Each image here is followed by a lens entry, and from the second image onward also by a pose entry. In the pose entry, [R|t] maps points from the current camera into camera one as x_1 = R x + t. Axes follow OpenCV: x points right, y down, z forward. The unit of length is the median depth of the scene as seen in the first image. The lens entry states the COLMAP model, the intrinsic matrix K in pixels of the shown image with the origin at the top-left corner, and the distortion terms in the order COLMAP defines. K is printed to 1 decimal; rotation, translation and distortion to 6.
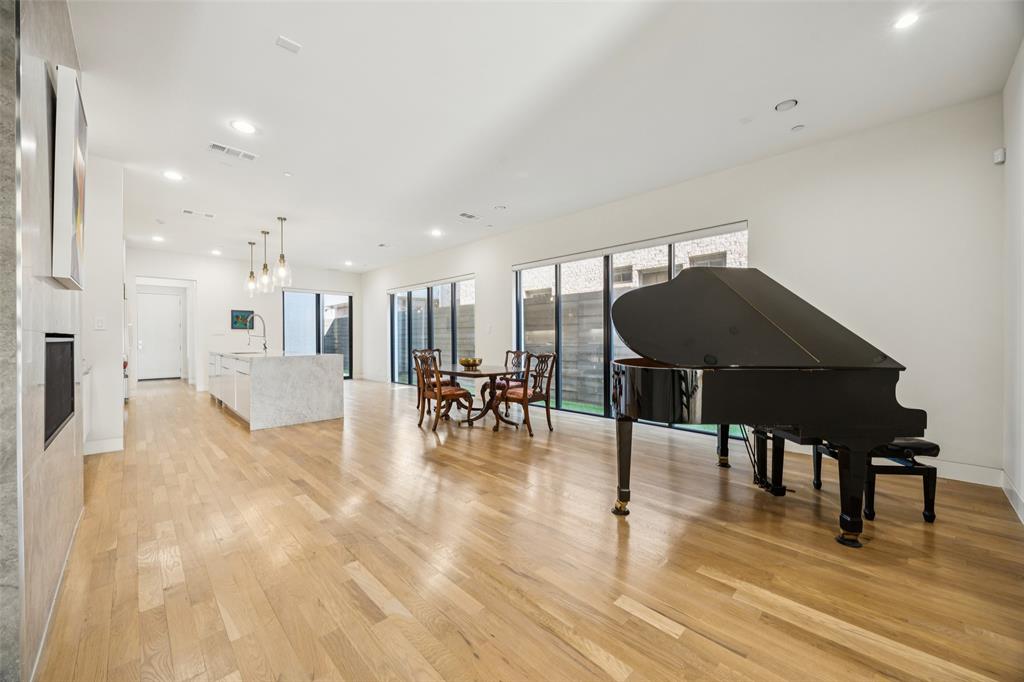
lens RADIAL K [[390.1, 0, 515.4], [0, 390.1, 318.0], [0, 0, 1]] dist [-0.000568, -0.000088]
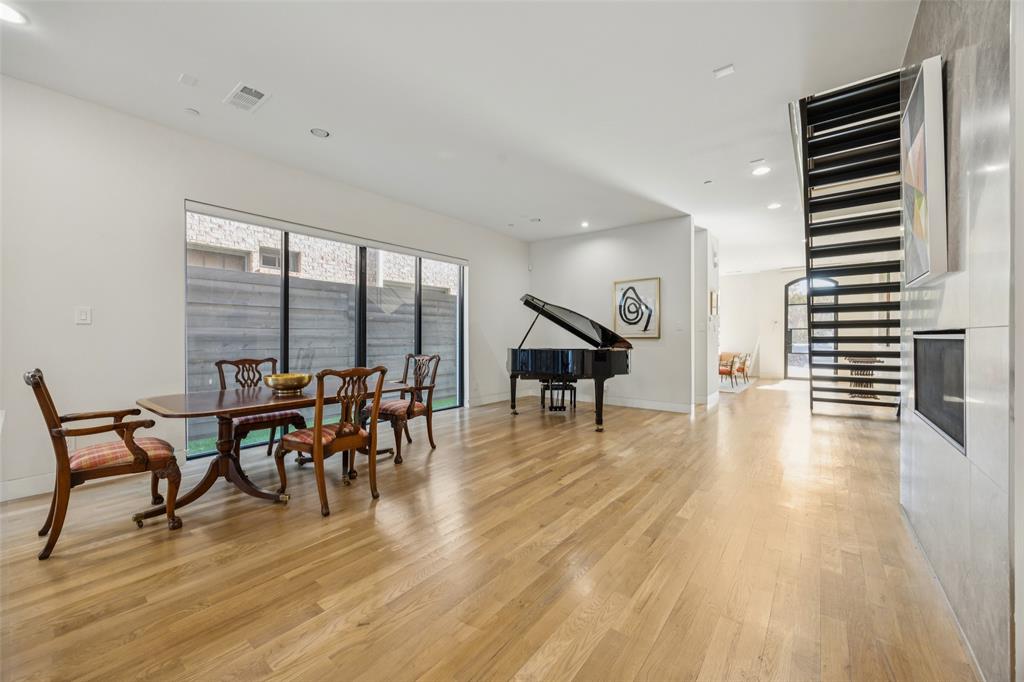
lens RADIAL K [[390.7, 0, 513.0], [0, 390.7, 335.2], [0, 0, 1]] dist [-0.001879, -0.000150]
pose [[-0.127577, 0.007069, 0.991803, -0.798932], [-0.045202, 0.998894, -0.012934, 0.045879], [-0.990798, -0.046481, -0.127117, 0.875979]]
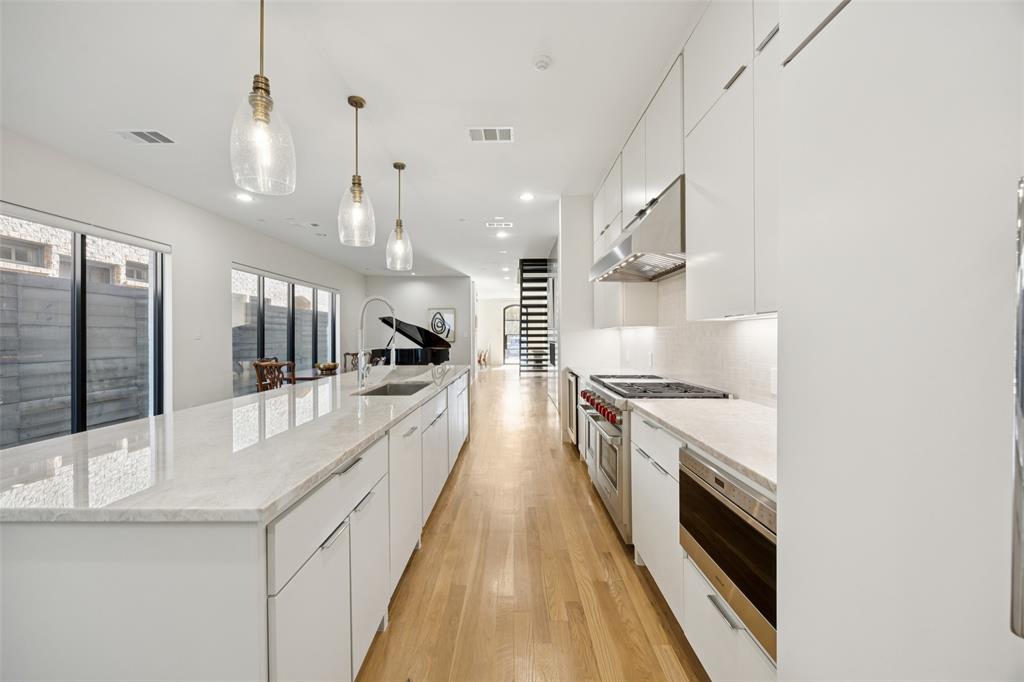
lens RADIAL K [[390.7, 0, 513.0], [0, 390.7, 335.2], [0, 0, 1]] dist [-0.001879, -0.000150]
pose [[-0.707569, 0.007364, 0.706606, -1.431825], [-0.029660, 0.998755, -0.040109, 0.060267], [-0.706021, -0.049338, -0.706470, 1.576164]]
